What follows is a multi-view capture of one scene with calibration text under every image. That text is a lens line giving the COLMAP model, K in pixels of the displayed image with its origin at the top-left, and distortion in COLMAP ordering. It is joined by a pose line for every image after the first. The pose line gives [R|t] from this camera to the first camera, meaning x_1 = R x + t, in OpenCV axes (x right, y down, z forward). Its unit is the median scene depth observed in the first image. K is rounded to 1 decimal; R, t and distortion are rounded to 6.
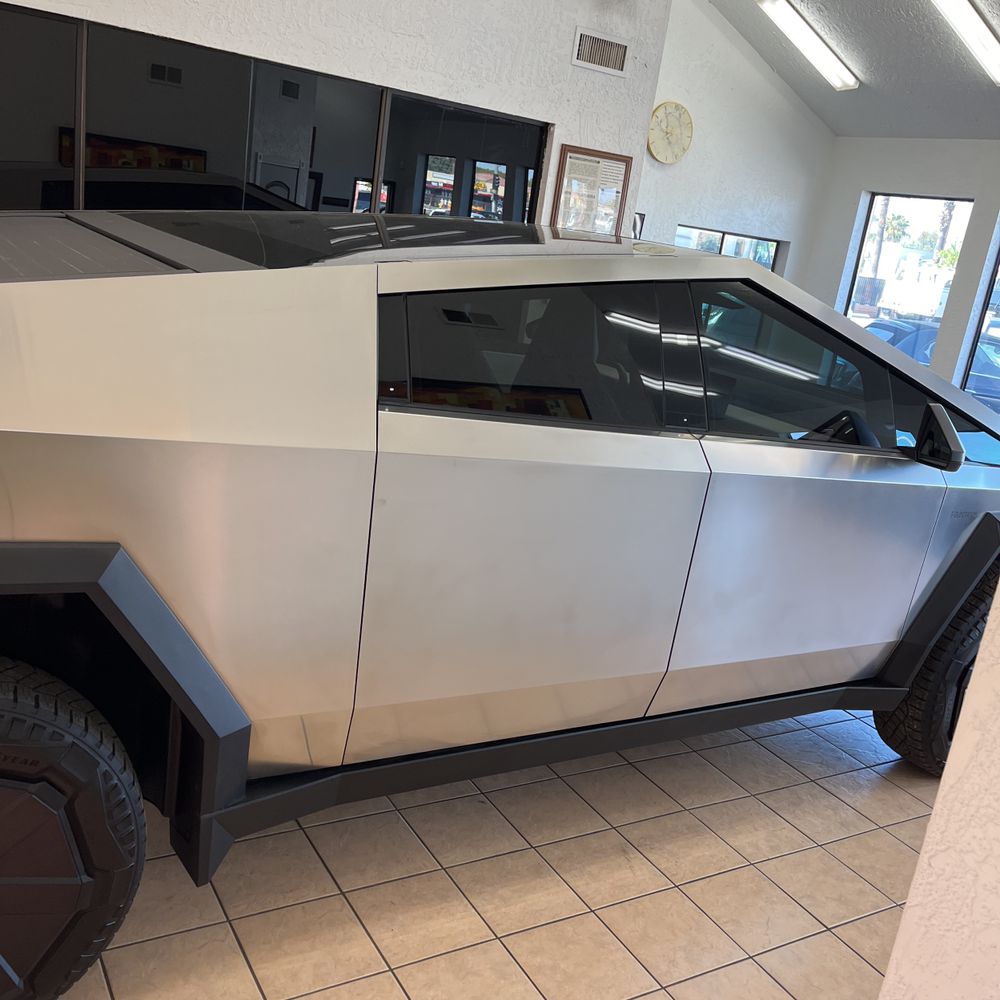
lens RADIAL K [[1007.6, 0, 515.8], [0, 1007.6, 517.1], [0, 0, 1]] dist [0.019253, 0.000000]
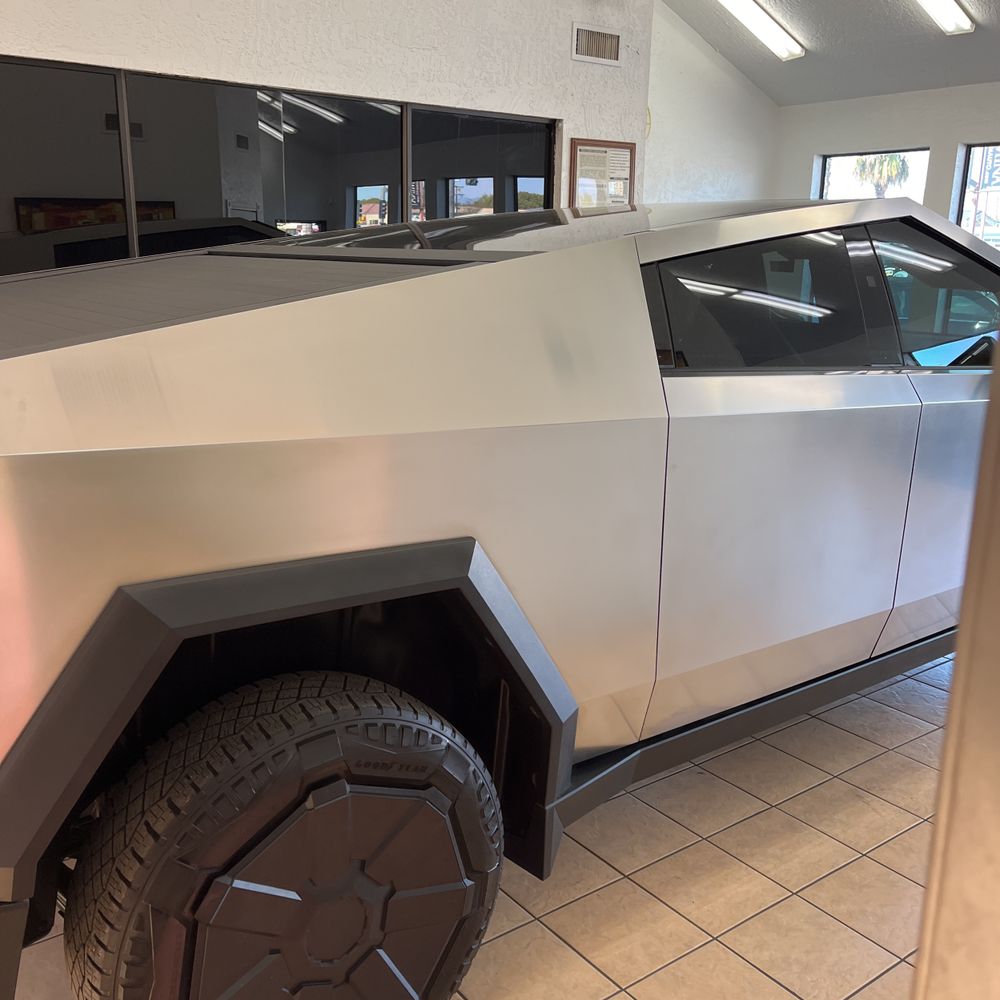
lens RADIAL K [[1007.6, 0, 493.9], [0, 1007.6, 508.0], [0, 0, 1]] dist [0.019253, 0.000000]
pose [[0.987445, -0.148104, 0.054937, -0.270425], [0.149436, 0.988549, -0.020967, 0.013956], [-0.051203, 0.028913, 0.998270, 0.004246]]
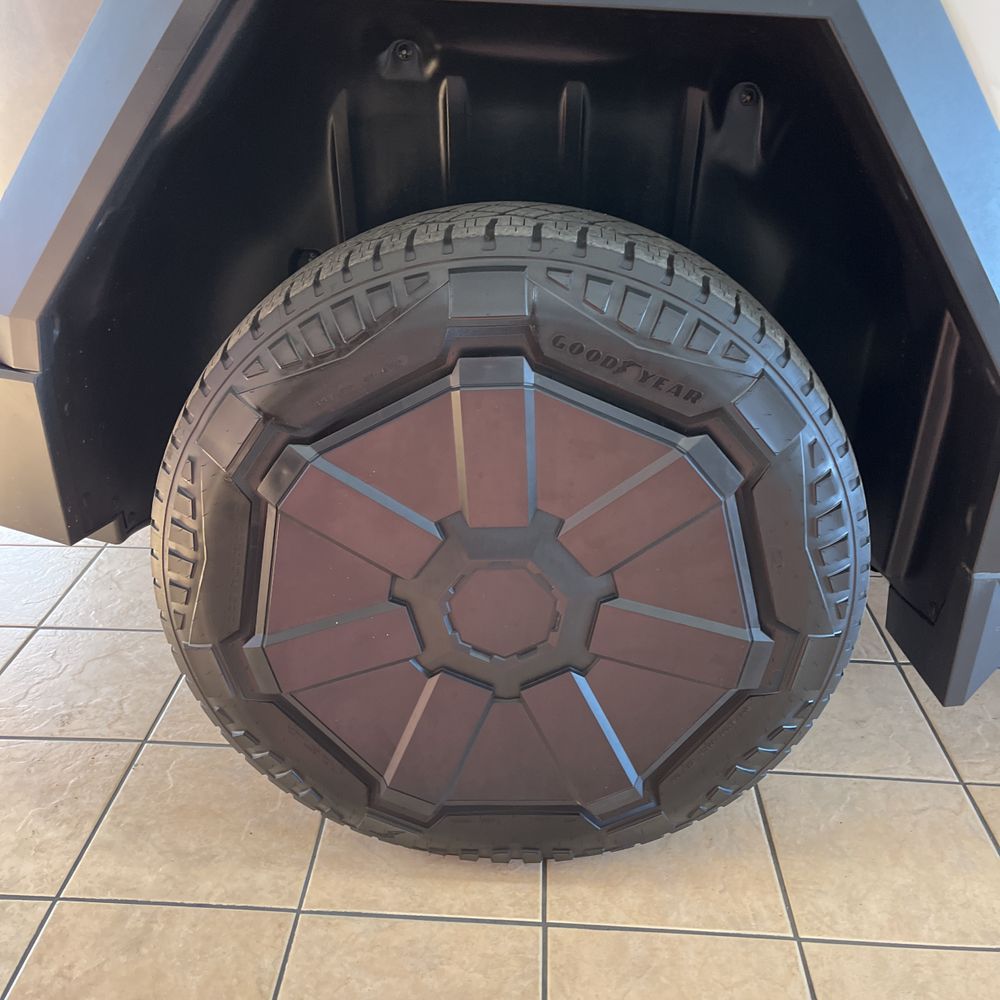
lens RADIAL K [[1007.6, 0, 481.3], [0, 1007.6, 509.4], [0, 0, 1]] dist [0.019253, 0.000000]
pose [[0.807313, 0.122170, -0.577339, -0.160488], [-0.052051, 0.989264, 0.136552, 0.149850], [0.587824, -0.080189, 0.805005, 0.320684]]
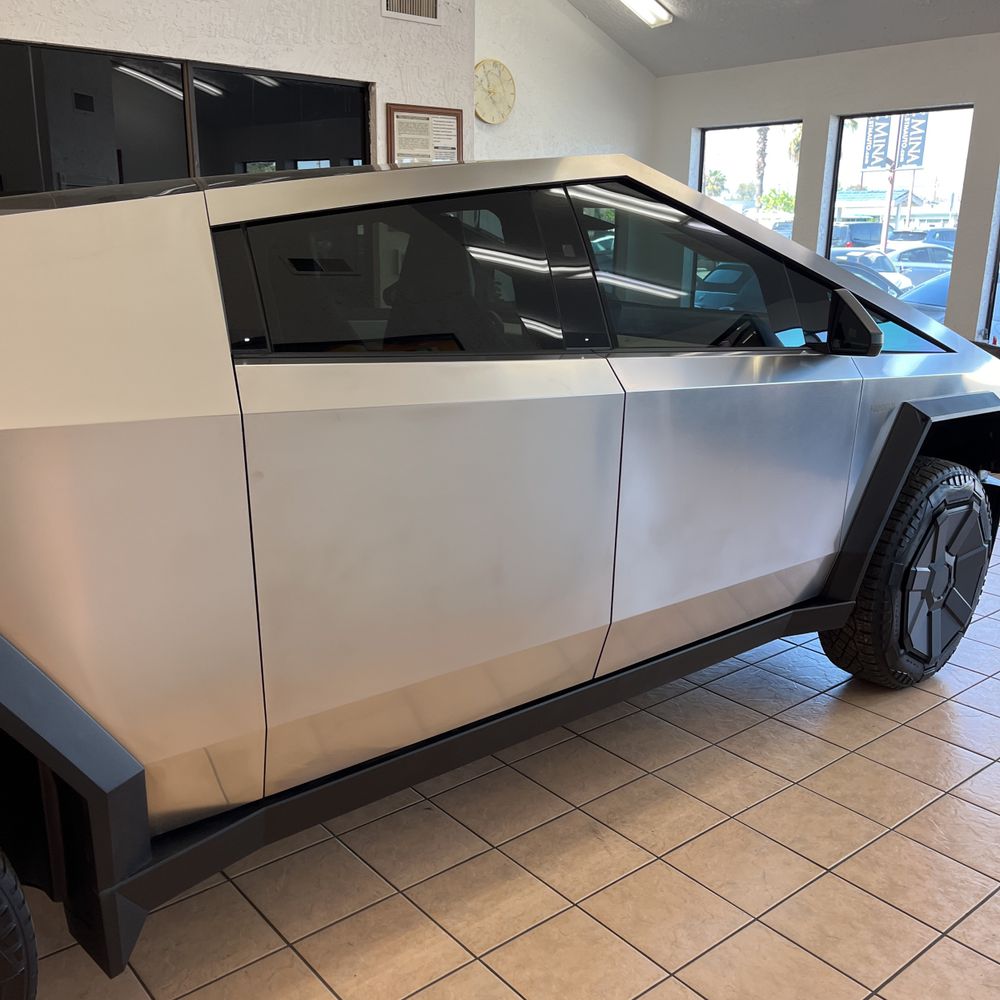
lens RADIAL K [[1007.6, 0, 496.1], [0, 1007.6, 515.8], [0, 0, 1]] dist [0.019253, 0.000000]
pose [[0.980900, -0.167575, 0.098761, -0.021001], [0.167489, 0.985831, 0.009221, 0.031374], [-0.098907, 0.007497, 0.995068, 0.113880]]
